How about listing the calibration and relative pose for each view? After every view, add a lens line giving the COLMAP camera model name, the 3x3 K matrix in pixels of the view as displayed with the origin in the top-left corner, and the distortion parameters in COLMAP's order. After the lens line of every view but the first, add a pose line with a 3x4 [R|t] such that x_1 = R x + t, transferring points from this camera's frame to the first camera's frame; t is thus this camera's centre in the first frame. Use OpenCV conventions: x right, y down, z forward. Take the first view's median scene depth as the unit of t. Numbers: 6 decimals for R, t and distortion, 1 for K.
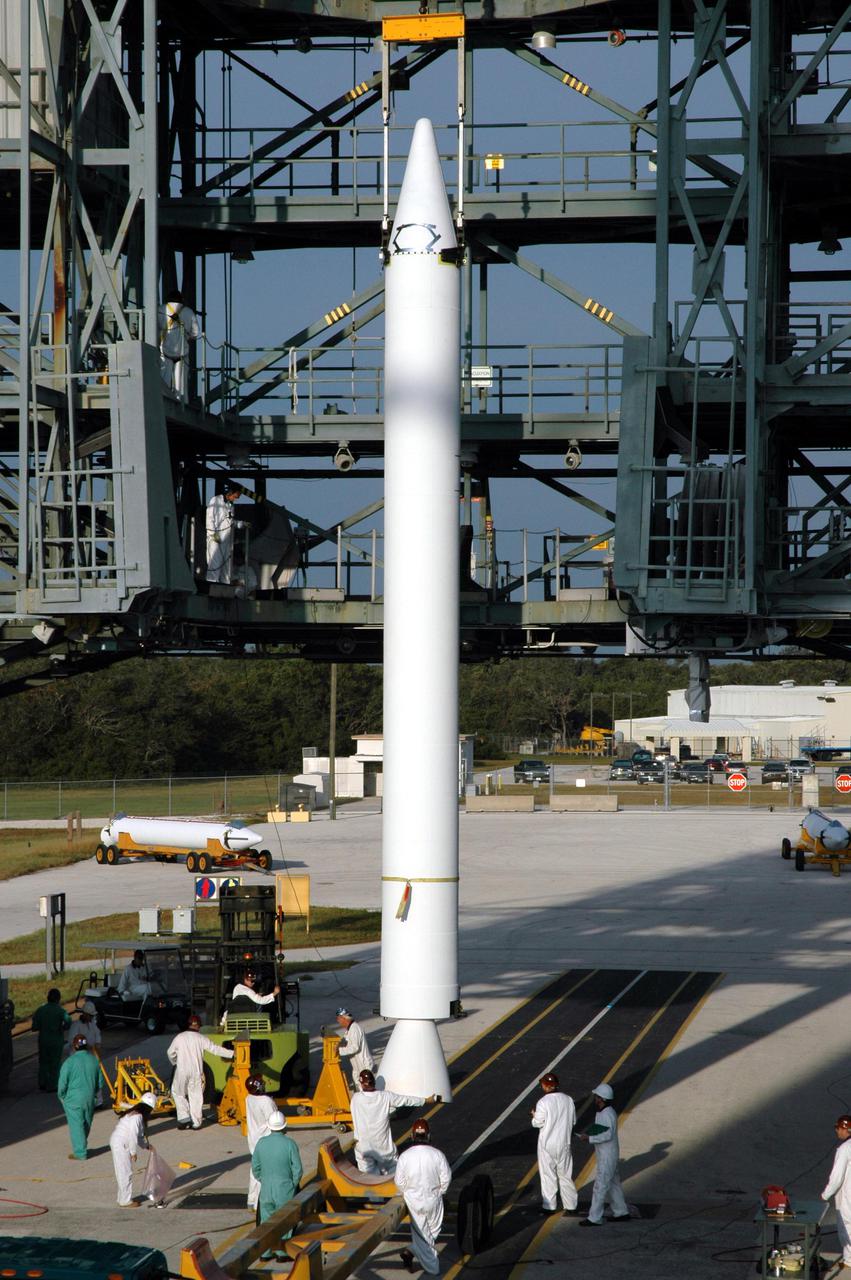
lens RADIAL K [[3512.1, 0, 425.5], [0, 3512.1, 640.0], [0, 0, 1]] dist [0.525473, -0.055052]
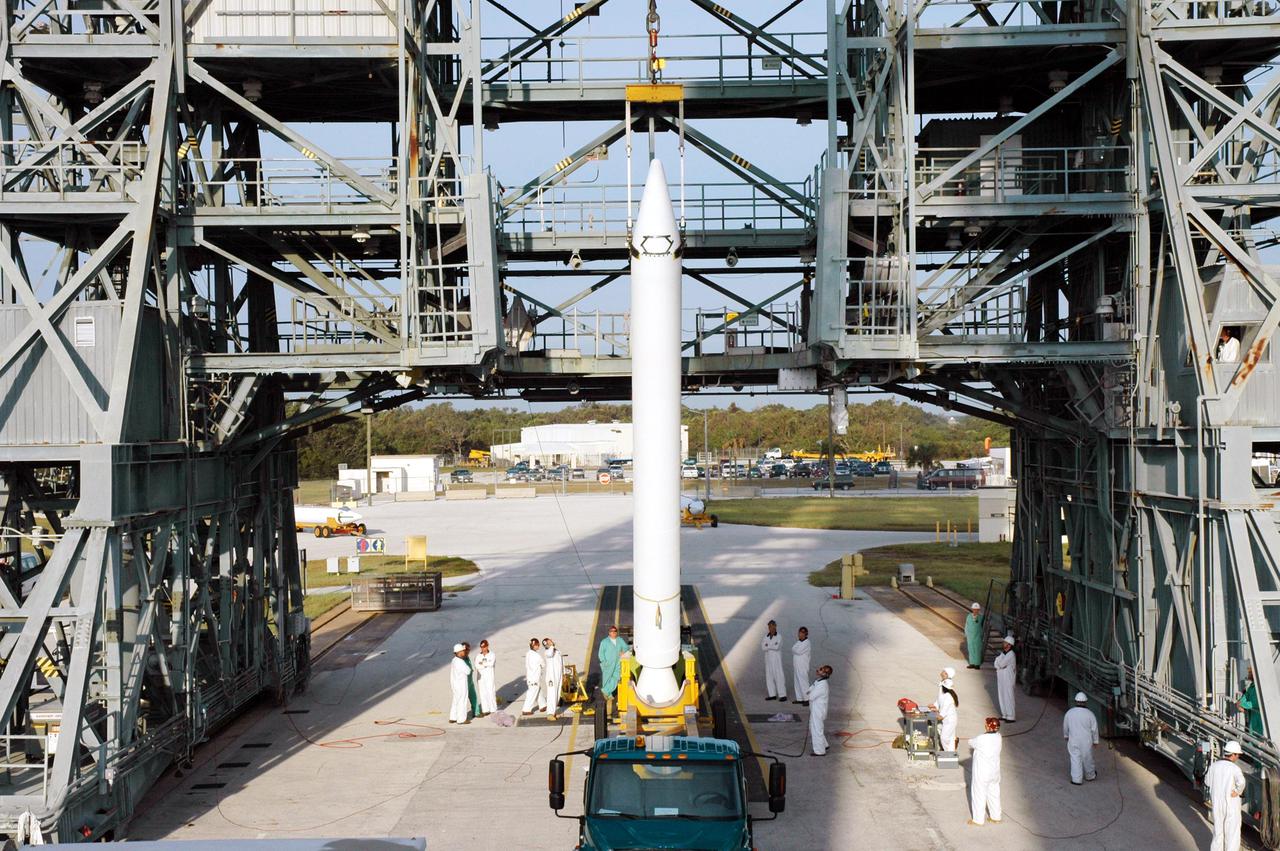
lens RADIAL K [[1995.2, 0, 637.8], [0, 1995.2, 532.9], [0, 0, 1]] dist [0.025603, 0.001219]
pose [[0.989043, -0.026061, 0.145311, -0.120356], [0.016391, 0.997595, 0.067352, 0.006094], [-0.146717, -0.064232, 0.987091, 0.159722]]
